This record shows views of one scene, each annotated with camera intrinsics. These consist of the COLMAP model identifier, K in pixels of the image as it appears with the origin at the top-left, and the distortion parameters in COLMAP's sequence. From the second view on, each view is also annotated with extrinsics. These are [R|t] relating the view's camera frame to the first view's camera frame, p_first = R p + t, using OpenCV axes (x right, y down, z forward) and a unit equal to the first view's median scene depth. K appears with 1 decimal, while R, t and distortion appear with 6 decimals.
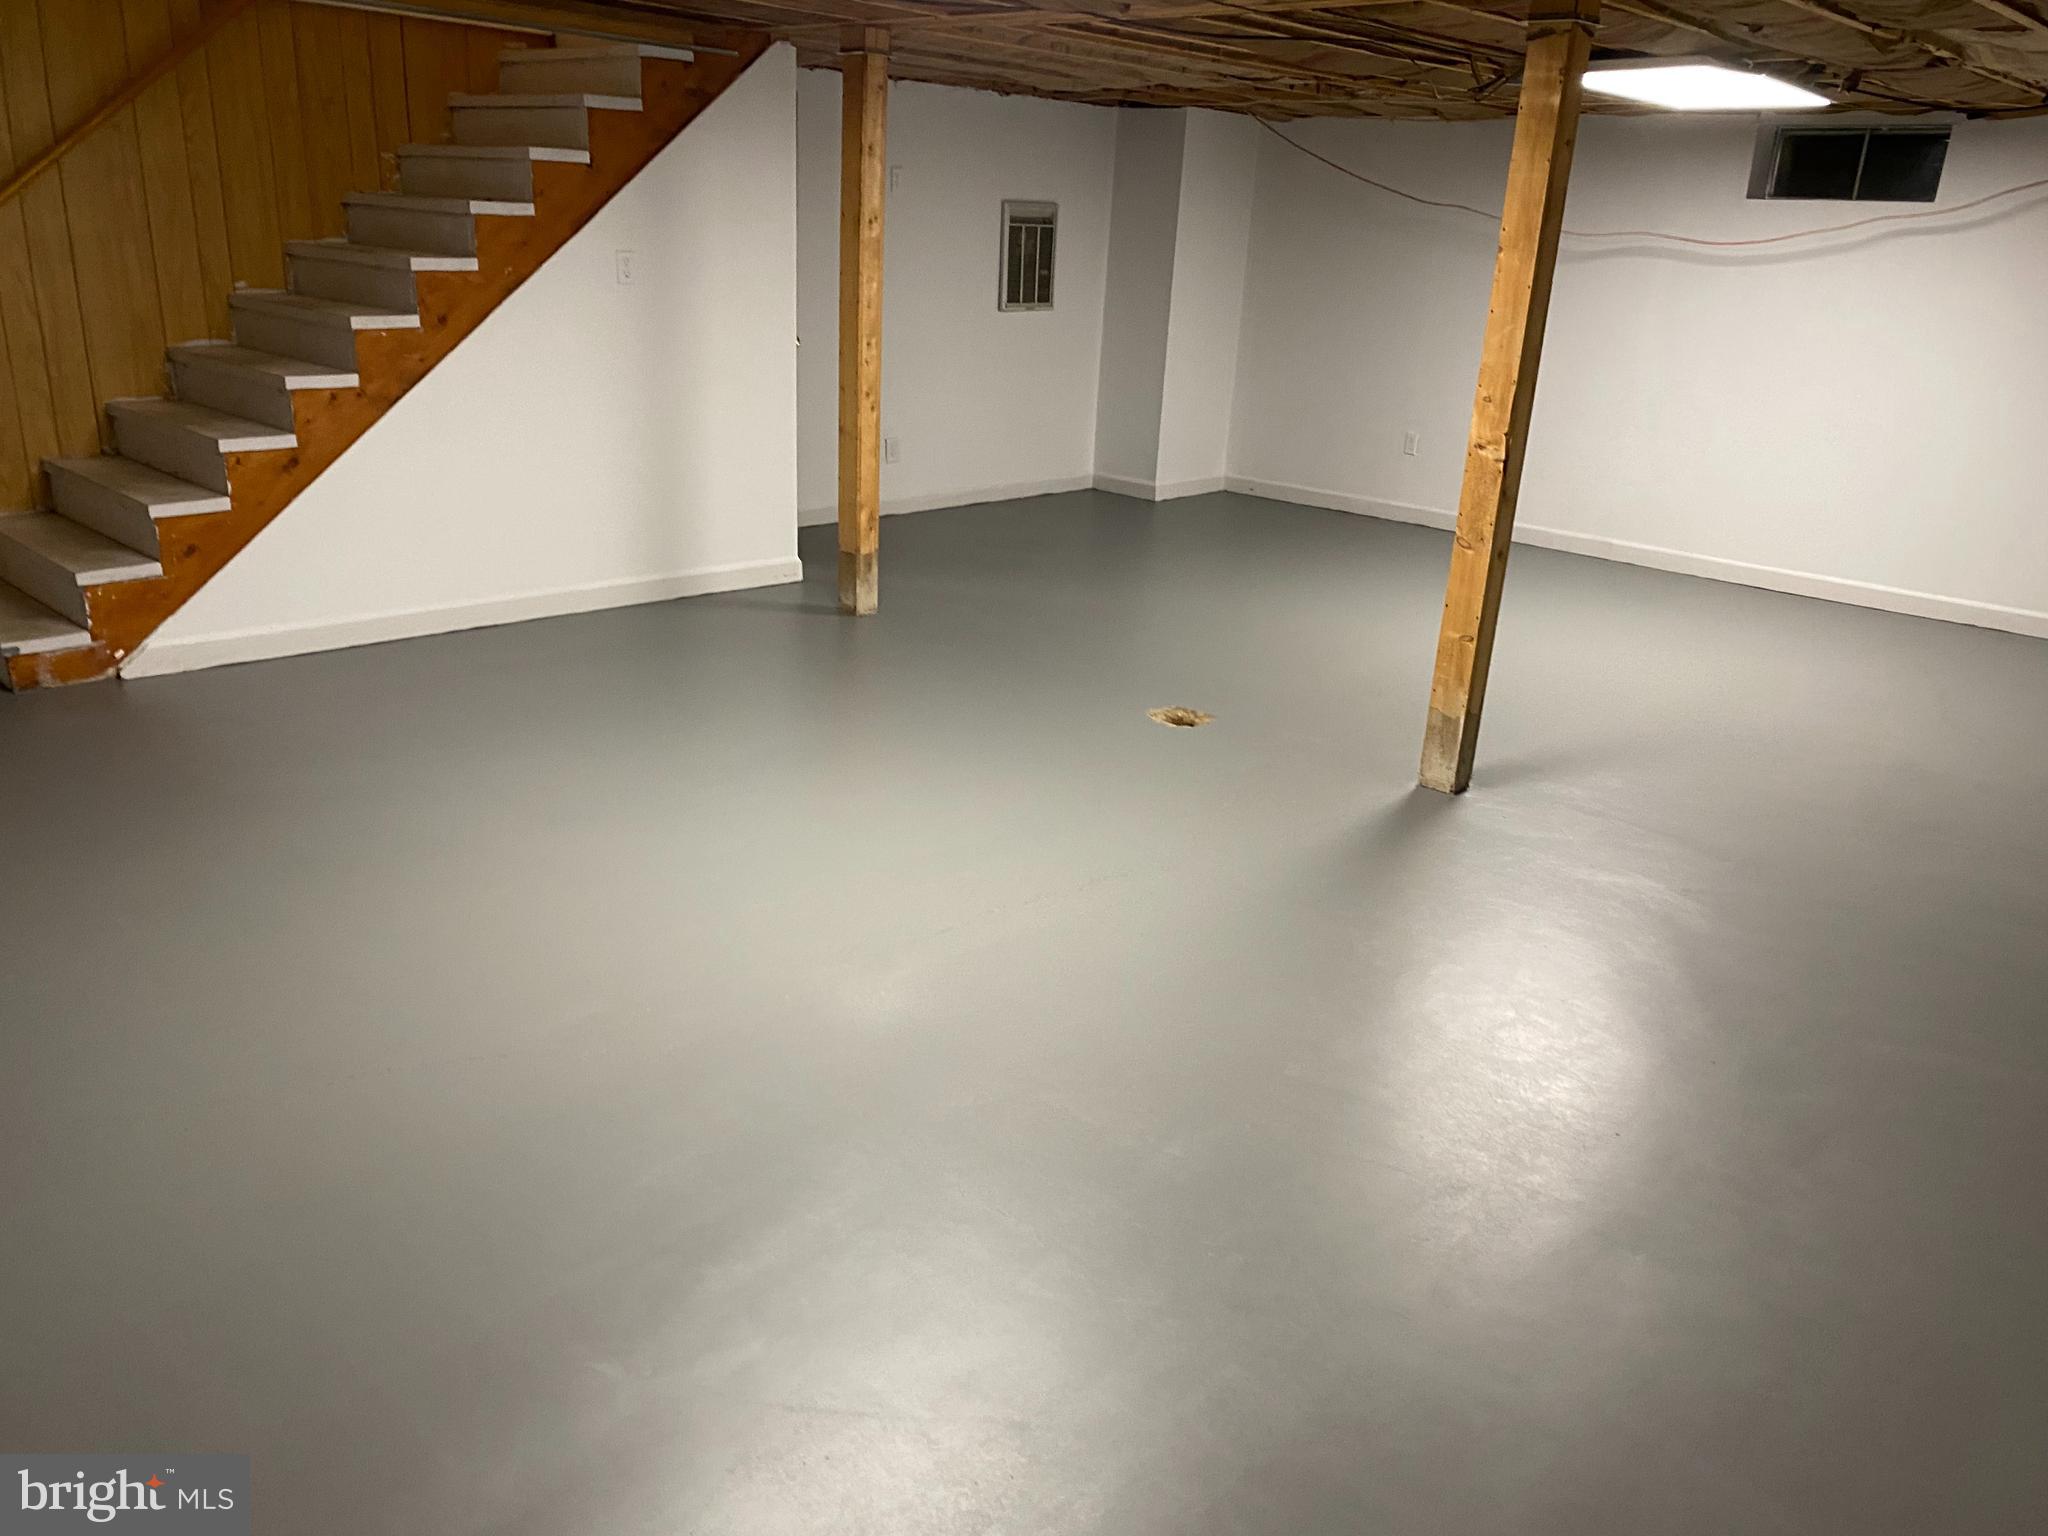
lens RADIAL K [[1562.0, 0, 1017.8], [0, 1562.0, 758.2], [0, 0, 1]] dist [0.055106, -0.063119]
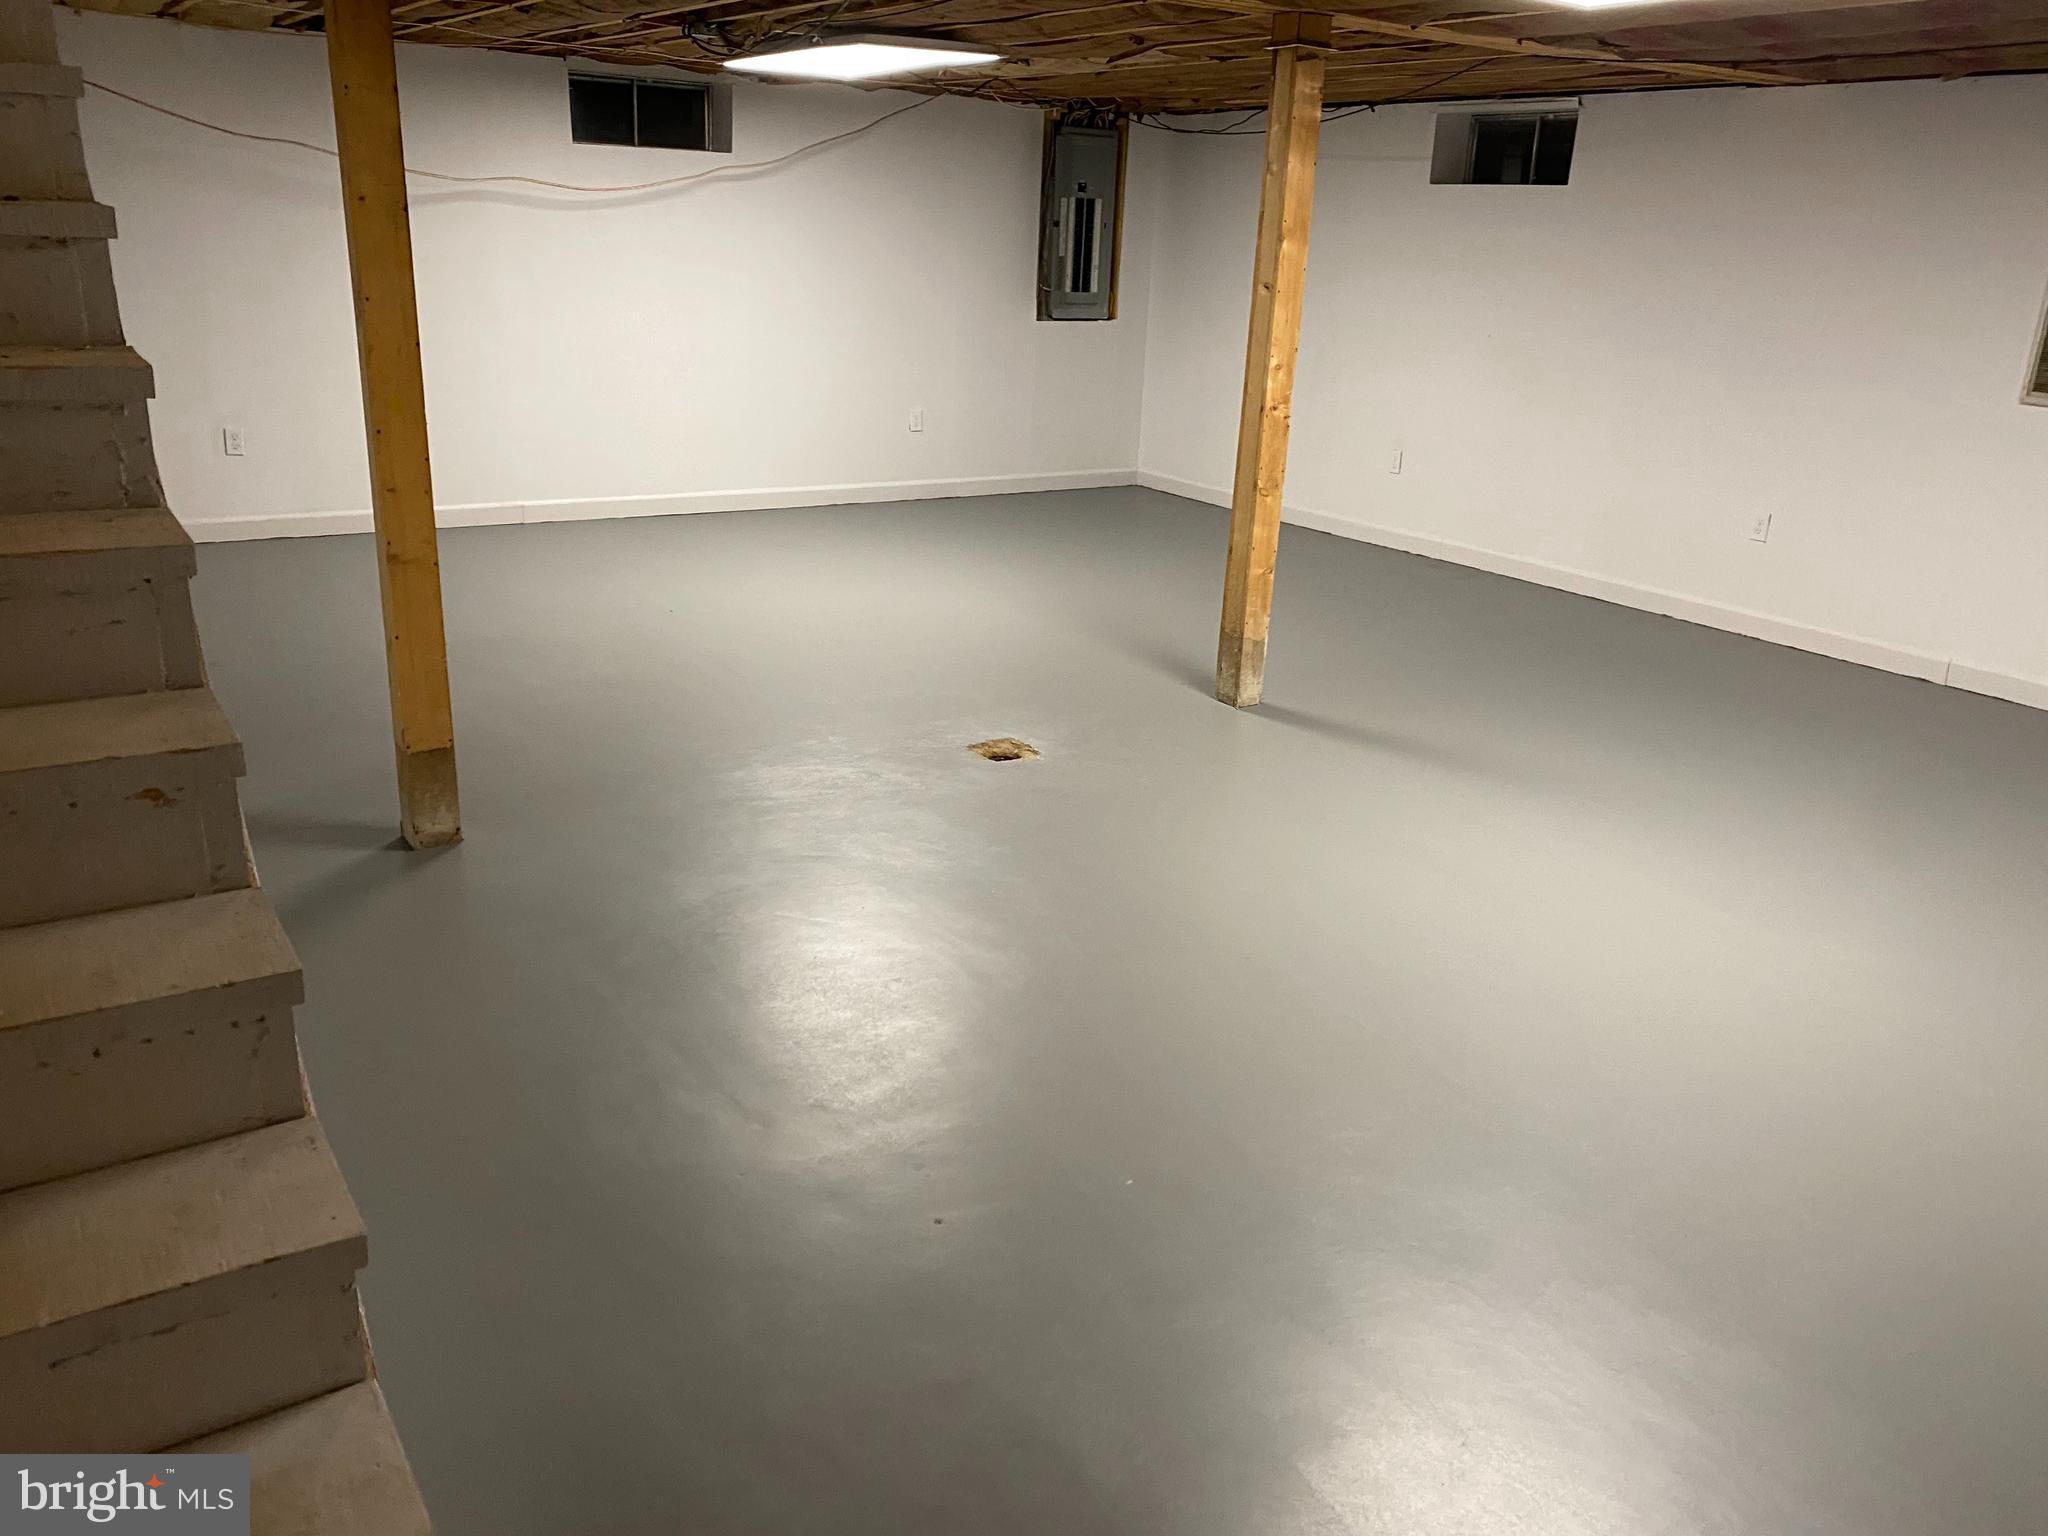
lens RADIAL K [[1562.0, 0, 1017.8], [0, 1562.0, 758.2], [0, 0, 1]] dist [0.055106, -0.063119]
pose [[0.226889, -0.353749, 0.907404, -0.722811], [0.285890, 0.914848, 0.285166, -0.278455], [-0.931014, 0.194717, 0.308703, 0.695106]]
